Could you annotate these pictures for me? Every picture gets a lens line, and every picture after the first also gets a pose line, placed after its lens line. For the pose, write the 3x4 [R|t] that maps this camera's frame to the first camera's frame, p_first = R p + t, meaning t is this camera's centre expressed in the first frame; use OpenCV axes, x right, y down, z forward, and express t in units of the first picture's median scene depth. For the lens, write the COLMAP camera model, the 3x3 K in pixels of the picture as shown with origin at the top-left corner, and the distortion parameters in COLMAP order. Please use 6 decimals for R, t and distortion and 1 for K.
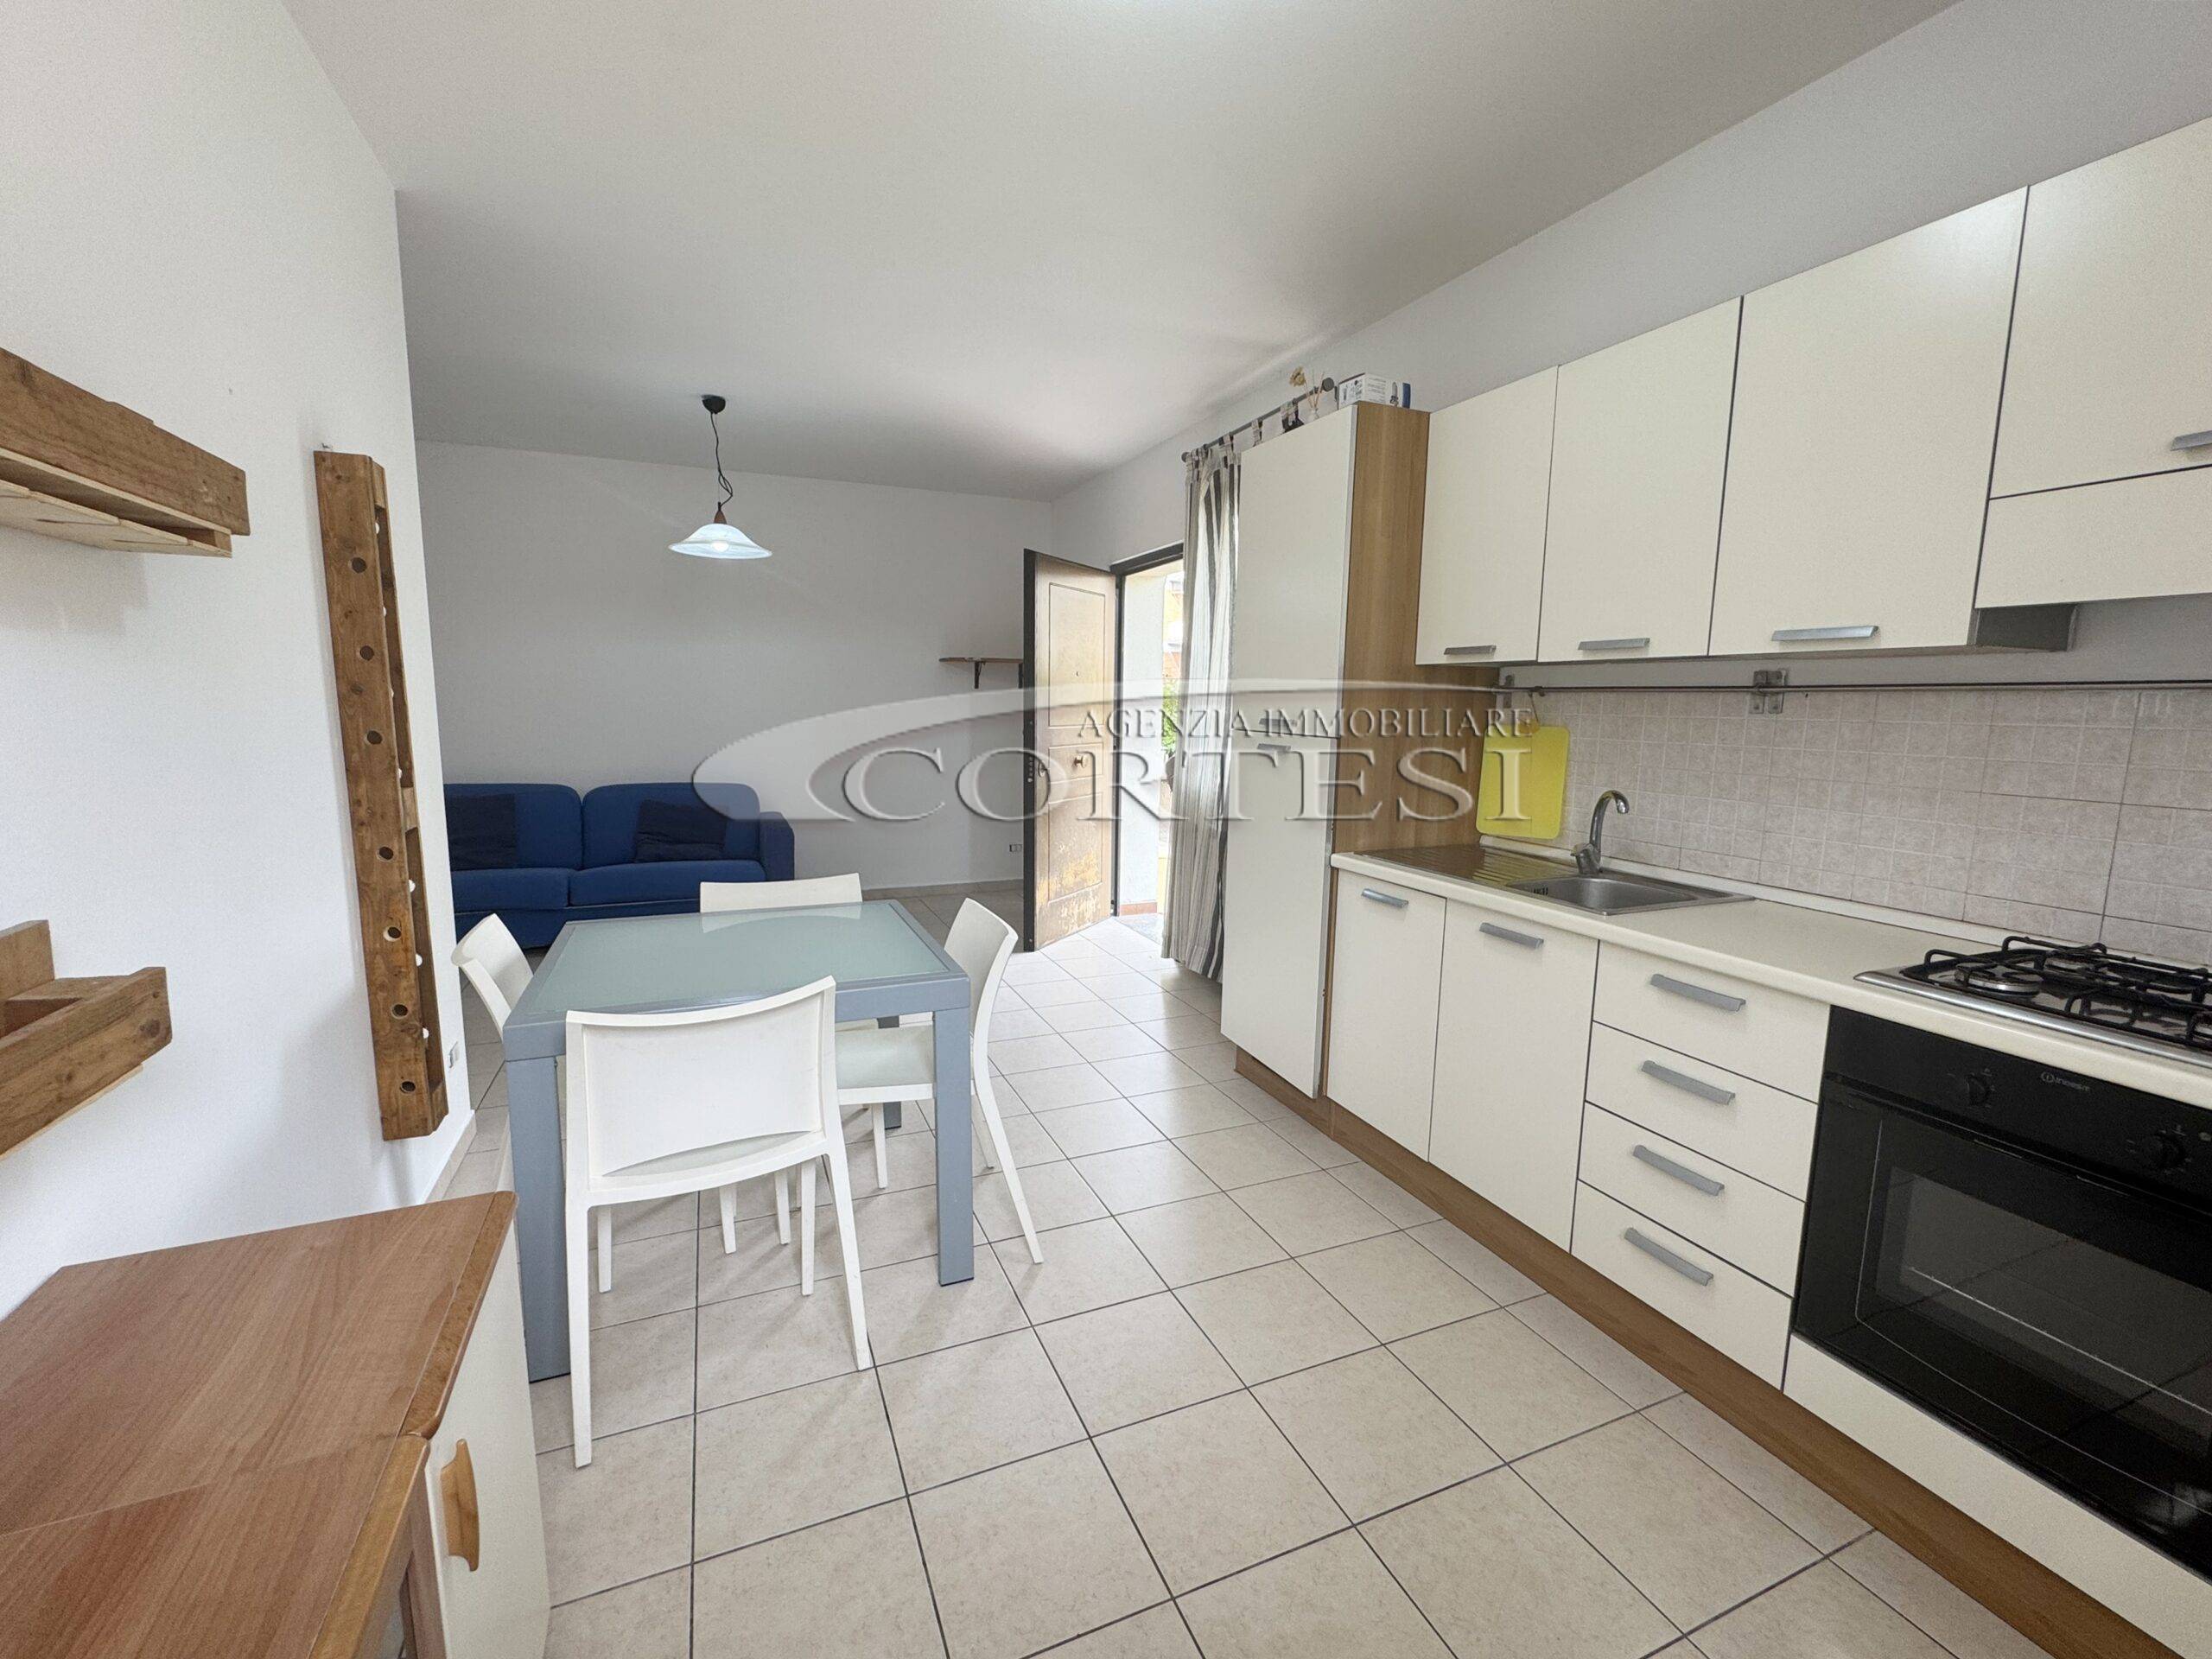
lens RADIAL K [[933.9, 0, 1106.0], [0, 933.9, 829.5], [0, 0, 1]] dist [-0.001778, 0.000157]
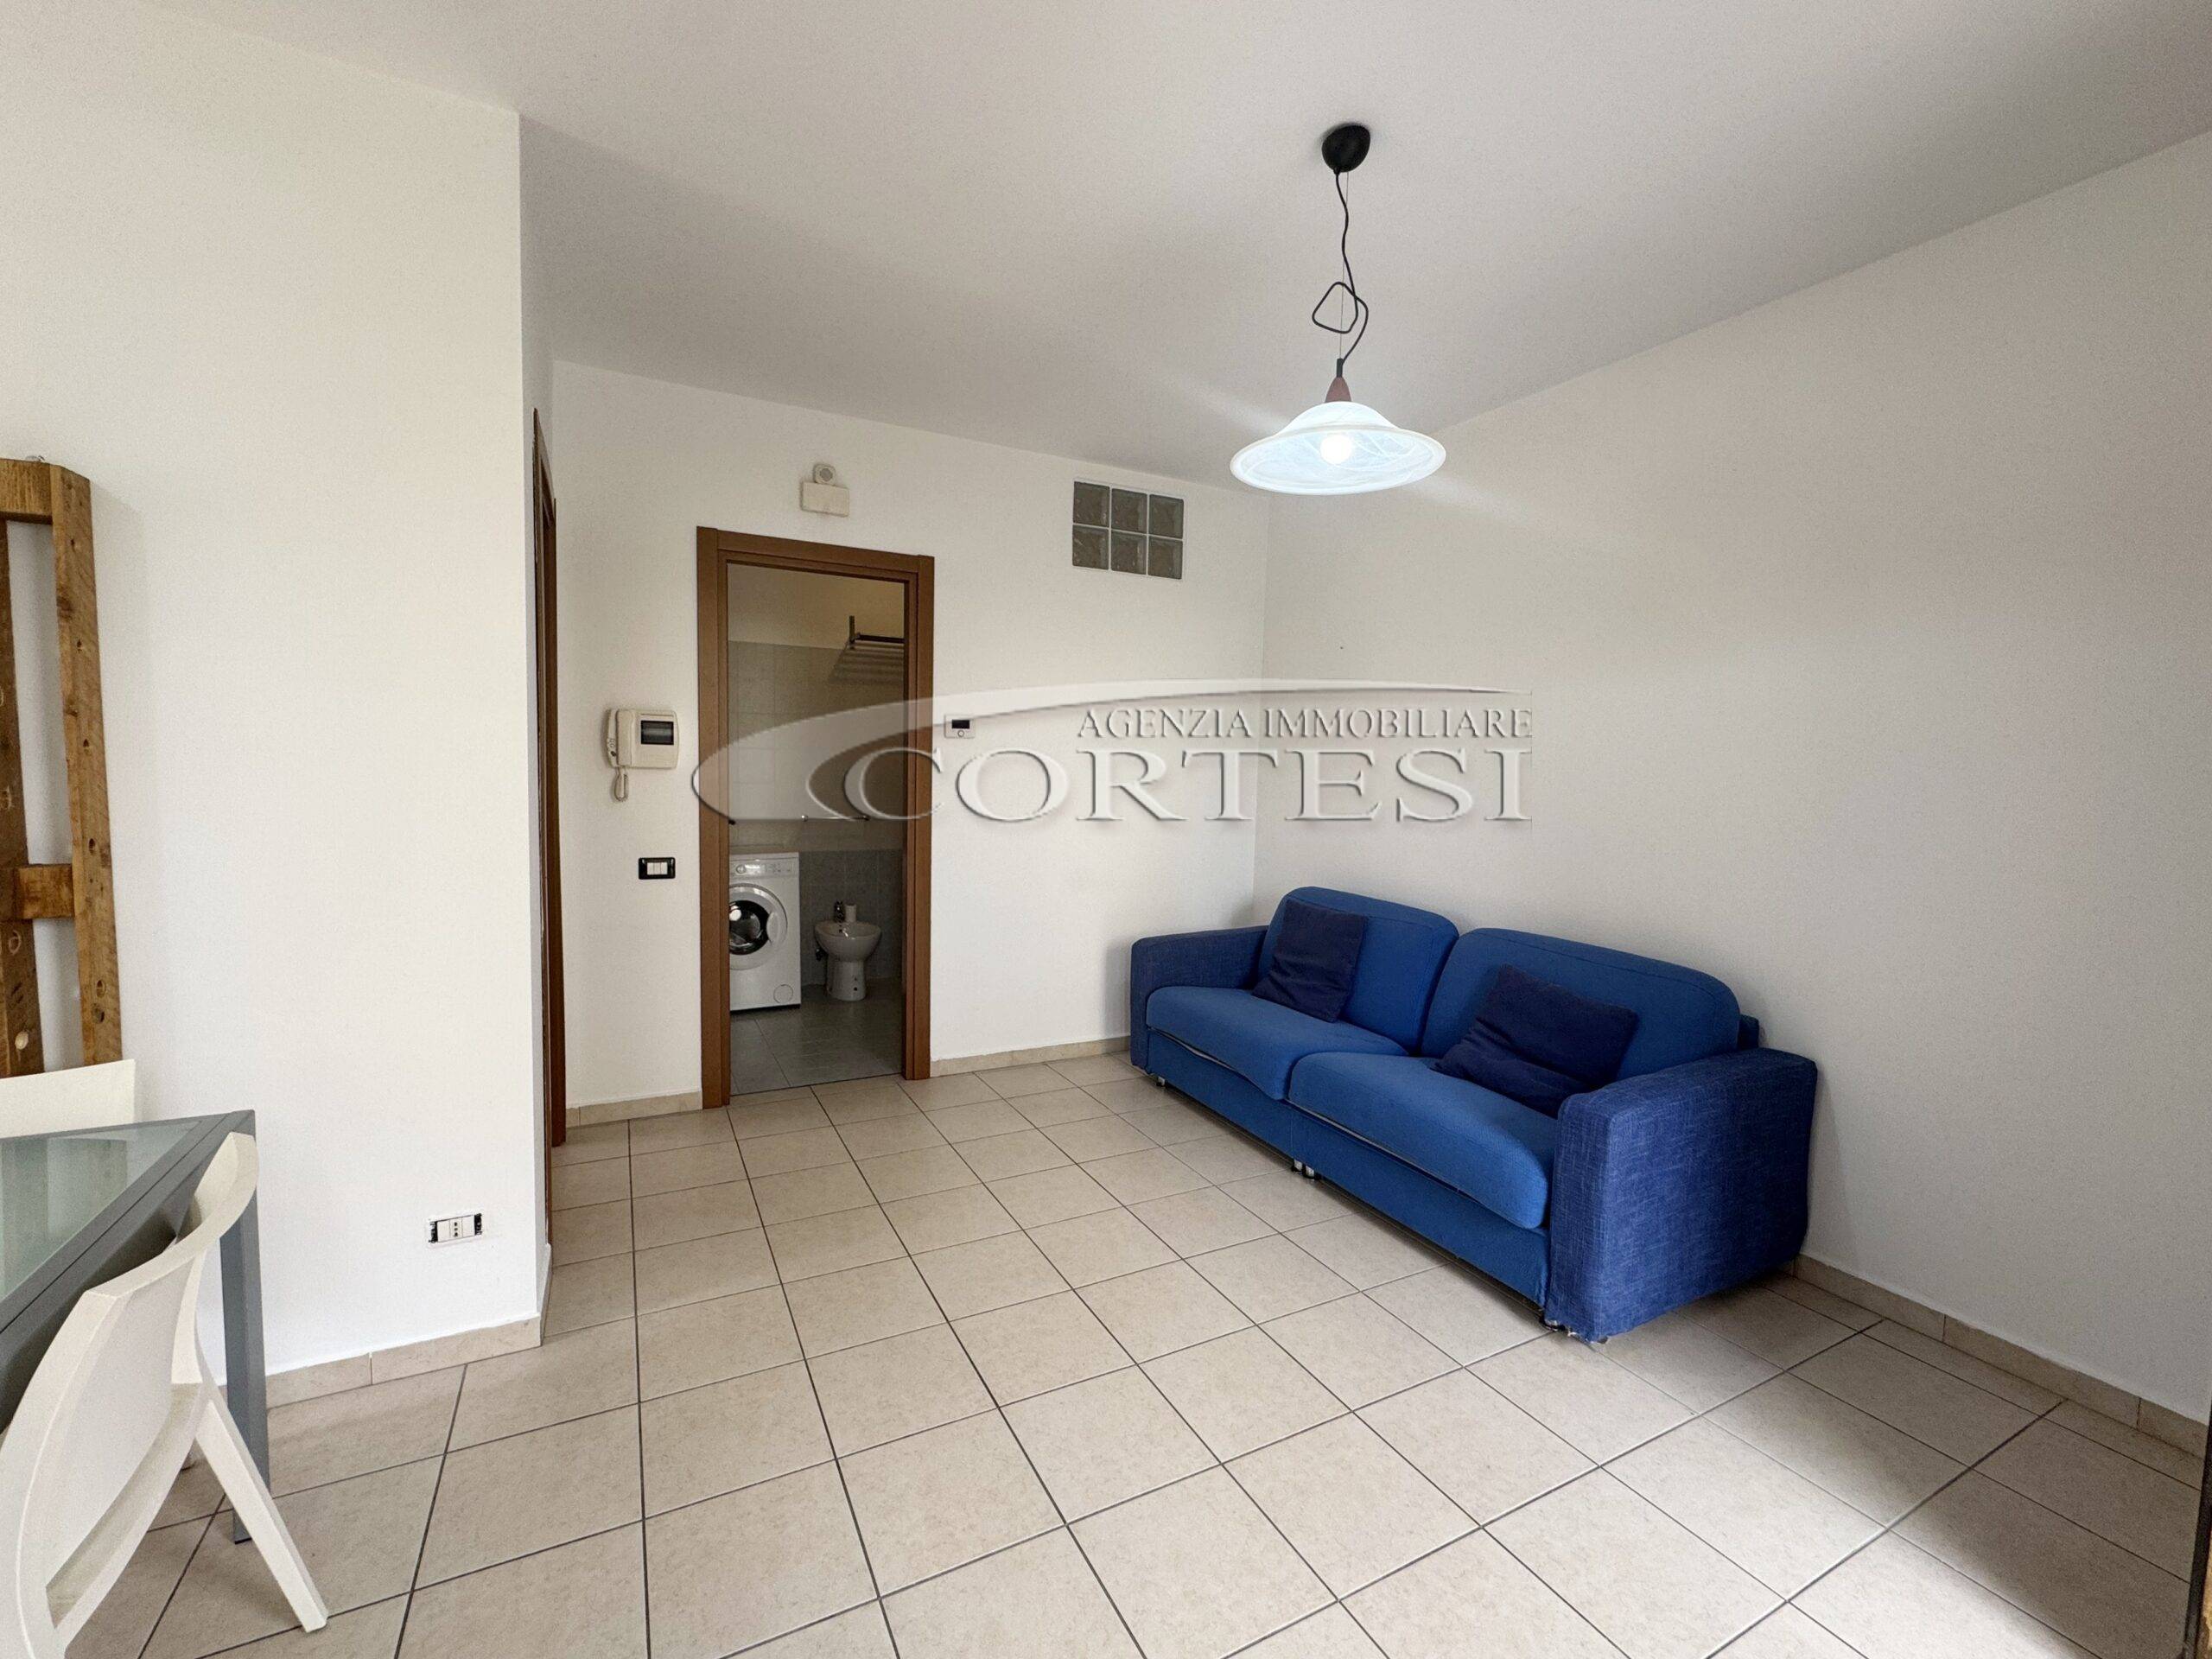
lens RADIAL K [[933.9, 0, 1106.0], [0, 933.9, 829.5], [0, 0, 1]] dist [-0.001778, 0.000157]
pose [[0.085296, 0.060477, -0.994518, 0.049421], [-0.160973, 0.985879, 0.046146, -0.125054], [0.983266, 0.156154, 0.093827, 0.892950]]
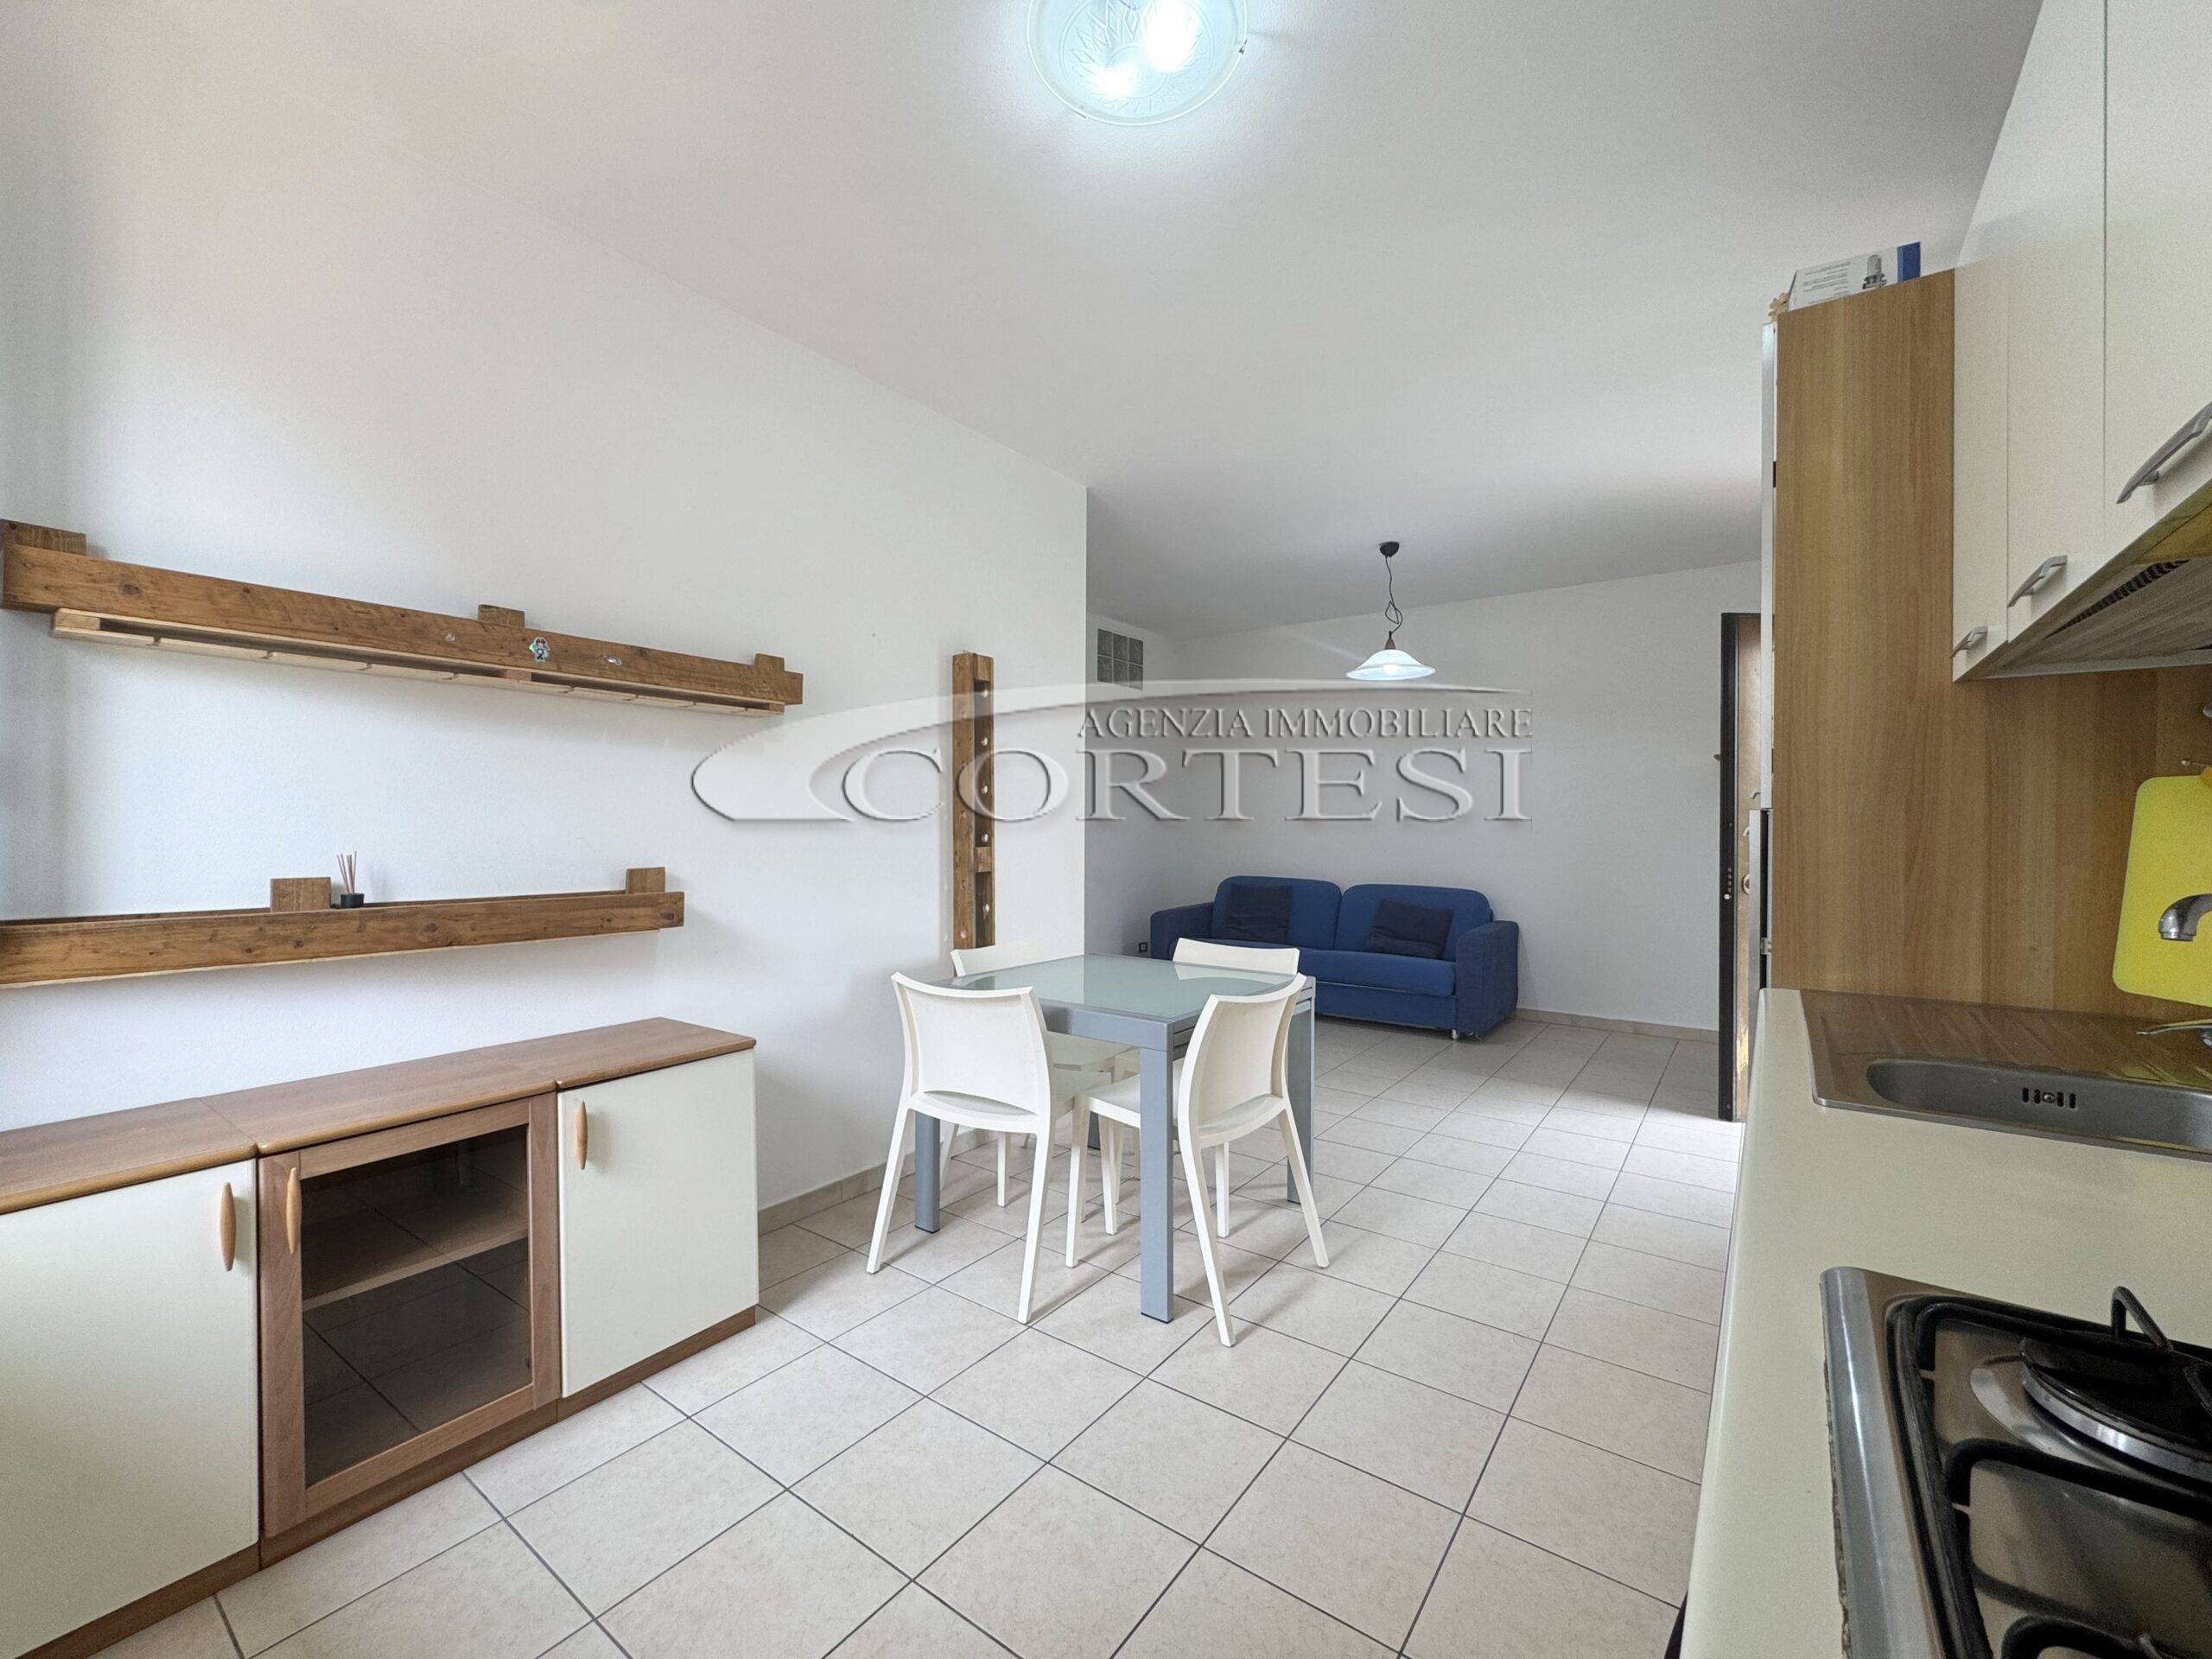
lens RADIAL K [[906.8, 0, 1101.0], [0, 906.8, 828.3], [0, 0, 1]] dist [-0.001981, -0.000320]
pose [[0.510482, -0.007216, -0.859858, 0.356038], [-0.115120, 0.990389, -0.076656, 0.011291], [0.852148, 0.138118, 0.504745, 0.181584]]
